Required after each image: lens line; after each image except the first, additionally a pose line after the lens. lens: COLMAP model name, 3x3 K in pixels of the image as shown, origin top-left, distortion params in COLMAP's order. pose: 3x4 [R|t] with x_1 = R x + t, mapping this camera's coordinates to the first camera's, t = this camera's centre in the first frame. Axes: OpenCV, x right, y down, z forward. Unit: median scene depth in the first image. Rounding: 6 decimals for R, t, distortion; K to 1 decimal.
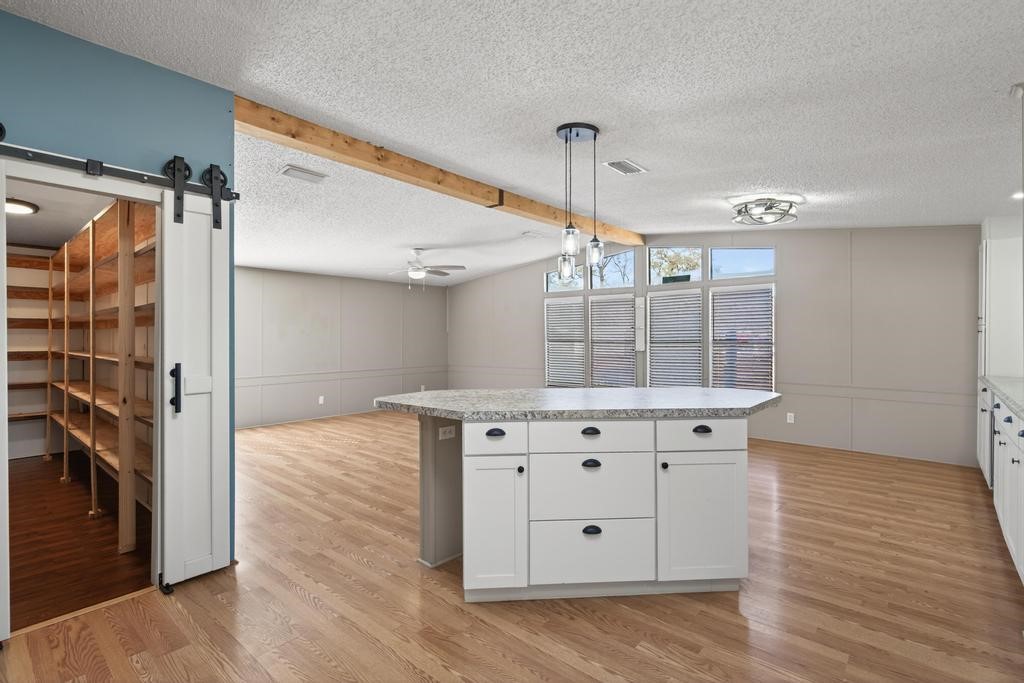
lens RADIAL K [[484.5, 0, 499.0], [0, 484.5, 328.5], [0, 0, 1]] dist [0.028240, -0.000132]
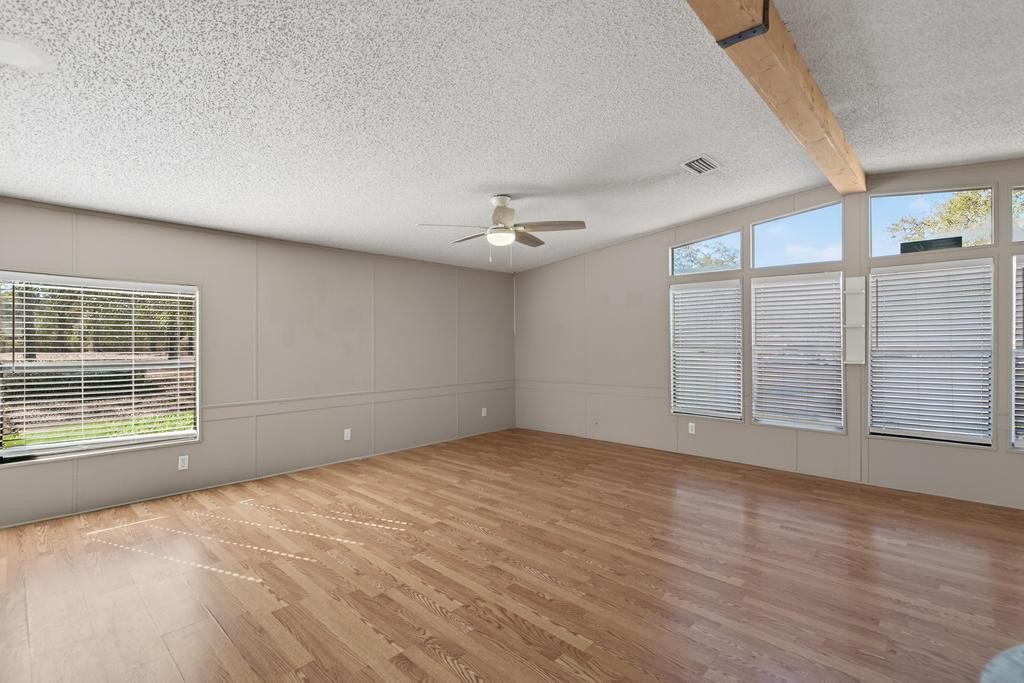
lens RADIAL K [[469.1, 0, 512.0], [0, 469.1, 341.5], [0, 0, 1]] dist [-0.001120, -0.000123]
pose [[0.999891, -0.002101, -0.014623, -0.150321], [0.002418, 0.999762, 0.021672, 0.004749], [0.014574, -0.021705, 0.999658, 0.422246]]
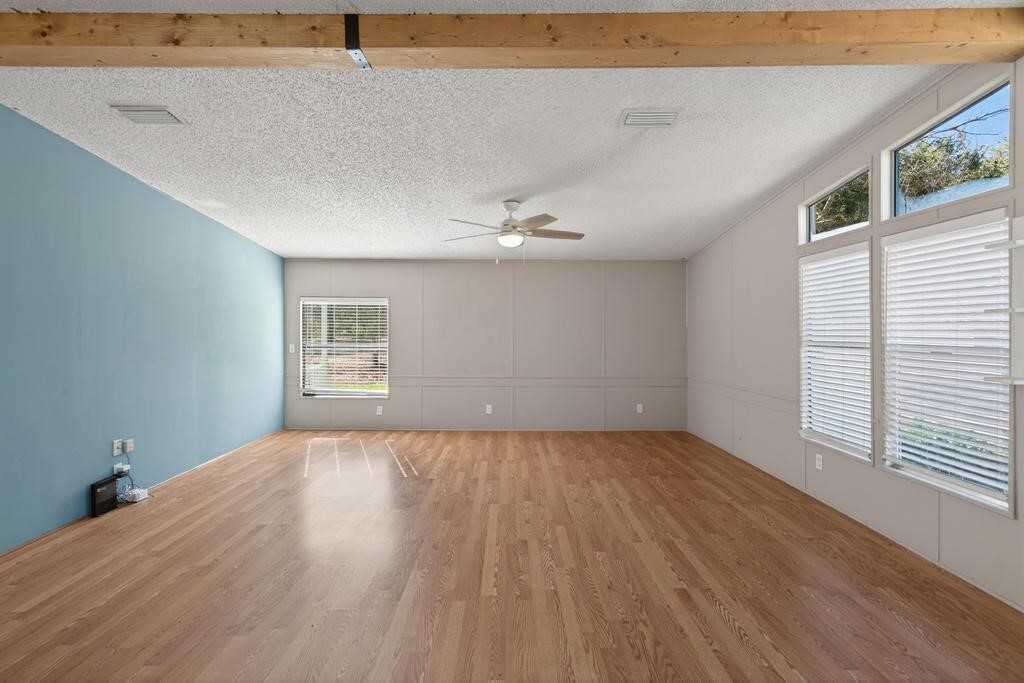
lens RADIAL K [[473.2, 0, 514.4], [0, 473.2, 333.3], [0, 0, 1]] dist [-0.002054, -0.000332]
pose [[0.672576, 0.002948, -0.740022, 0.315337], [0.010674, 0.999849, 0.013684, 0.006950], [0.739951, -0.017103, 0.672443, 0.581458]]
